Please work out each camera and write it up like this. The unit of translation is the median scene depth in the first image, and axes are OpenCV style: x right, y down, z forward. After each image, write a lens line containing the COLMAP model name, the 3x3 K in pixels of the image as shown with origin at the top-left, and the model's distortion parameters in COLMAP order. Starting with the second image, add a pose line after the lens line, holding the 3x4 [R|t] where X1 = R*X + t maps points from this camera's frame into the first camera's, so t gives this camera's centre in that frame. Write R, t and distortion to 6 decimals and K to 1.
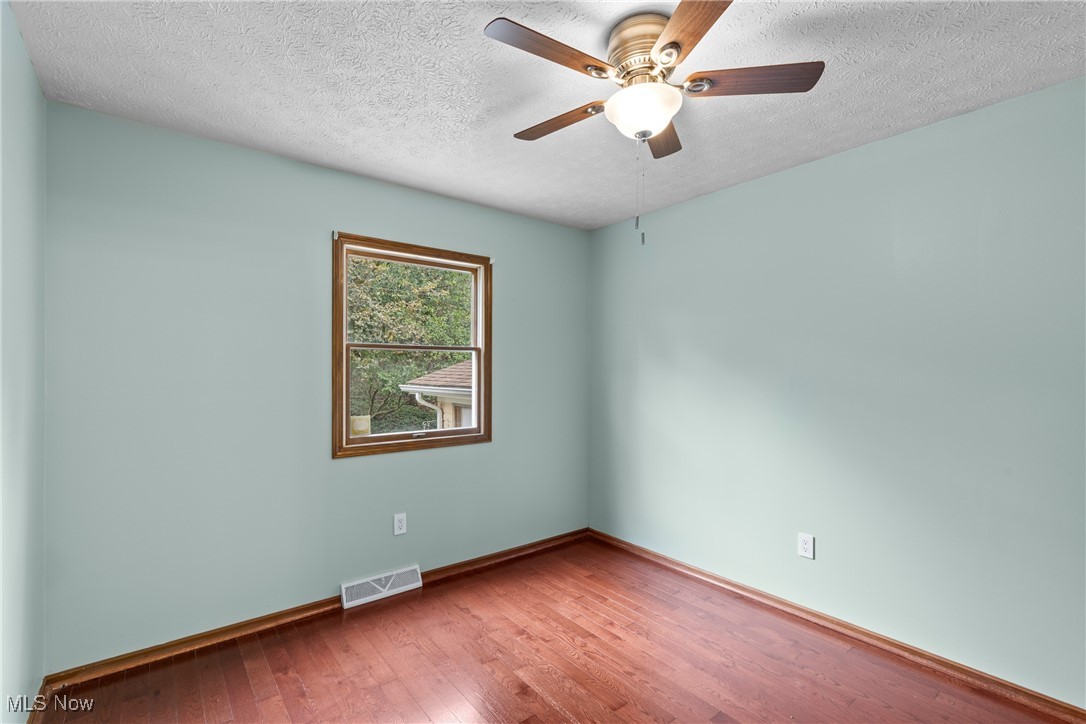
lens RADIAL K [[491.0, 0, 542.0], [0, 491.0, 370.1], [0, 0, 1]] dist [0.008697, -0.000341]
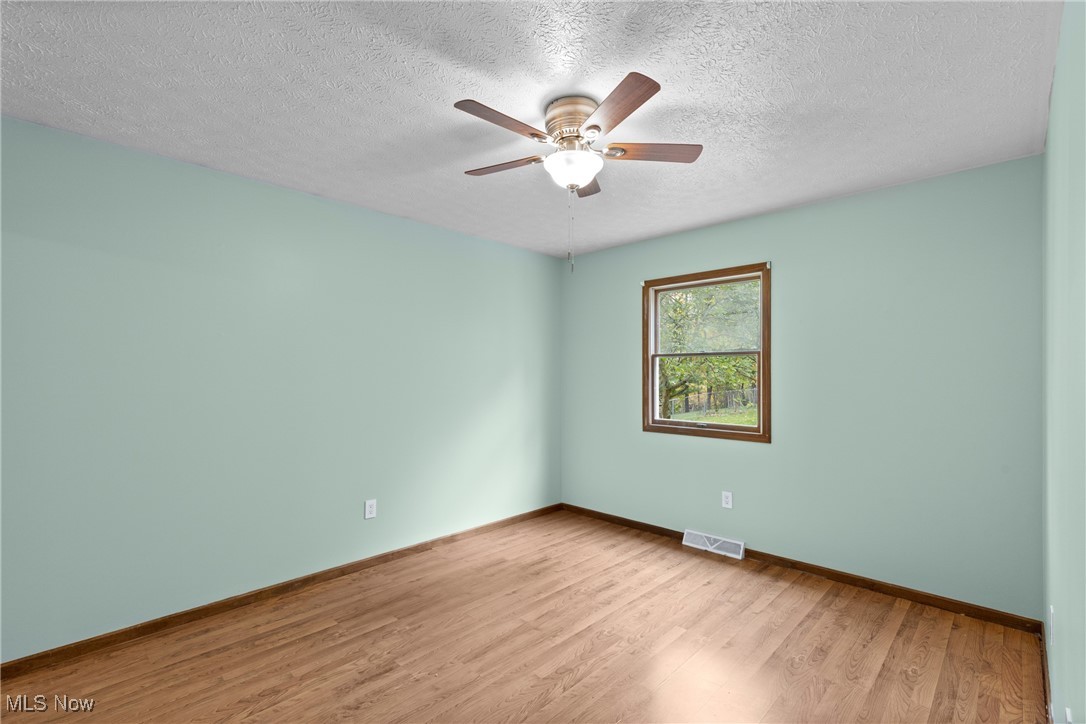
lens RADIAL K [[491.0, 0, 542.0], [0, 491.0, 370.1], [0, 0, 1]] dist [0.008697, -0.000341]
pose [[0.132877, 0.000154, -0.991133, 0.918712], [0.011142, 0.999937, 0.001649, -0.013412], [0.991070, -0.011262, 0.132866, 0.435196]]
